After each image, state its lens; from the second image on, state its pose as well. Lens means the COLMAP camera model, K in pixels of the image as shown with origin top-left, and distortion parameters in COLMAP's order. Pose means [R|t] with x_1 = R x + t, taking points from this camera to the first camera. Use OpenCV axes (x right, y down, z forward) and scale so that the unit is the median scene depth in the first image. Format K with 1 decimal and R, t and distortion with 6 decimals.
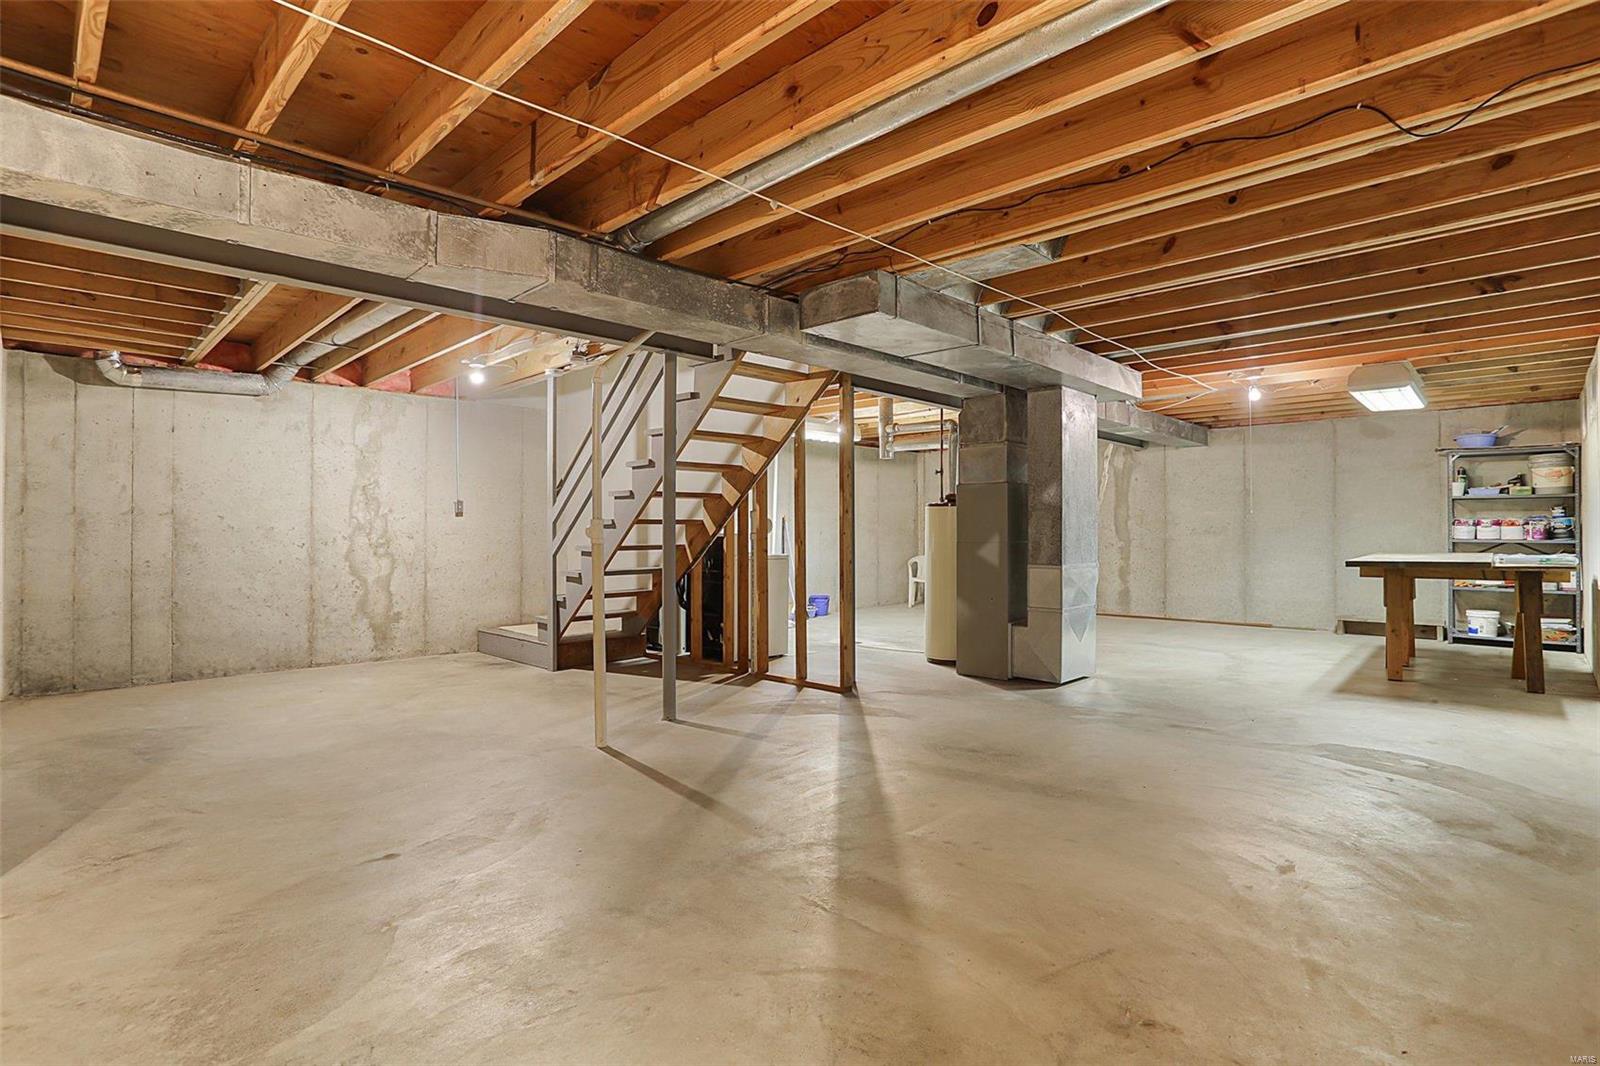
lens RADIAL K [[776.7, 0, 801.6], [0, 776.7, 525.9], [0, 0, 1]] dist [-0.080994, 0.033017]
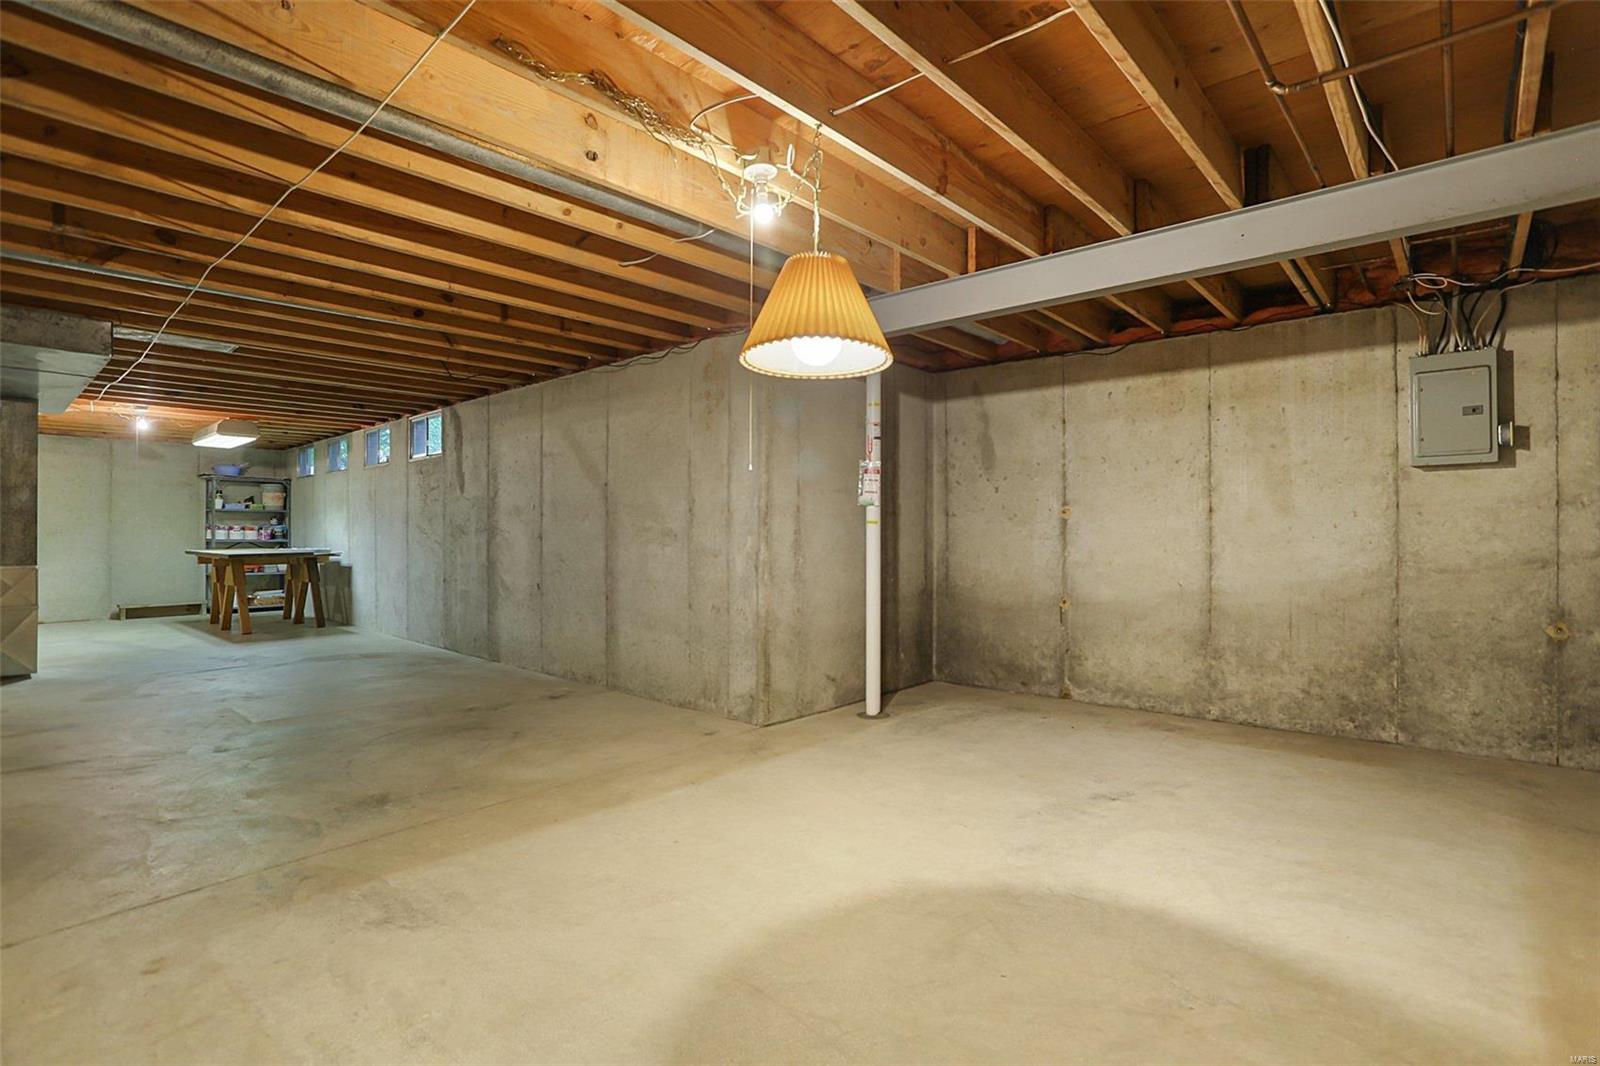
lens RADIAL K [[776.7, 0, 801.6], [0, 776.7, 525.9], [0, 0, 1]] dist [-0.080994, 0.033017]
pose [[-0.049607, 0.010619, 0.998712, -0.606152], [-0.008054, 0.999907, -0.011032, -0.001316], [-0.998736, -0.008591, -0.049517, -0.029038]]
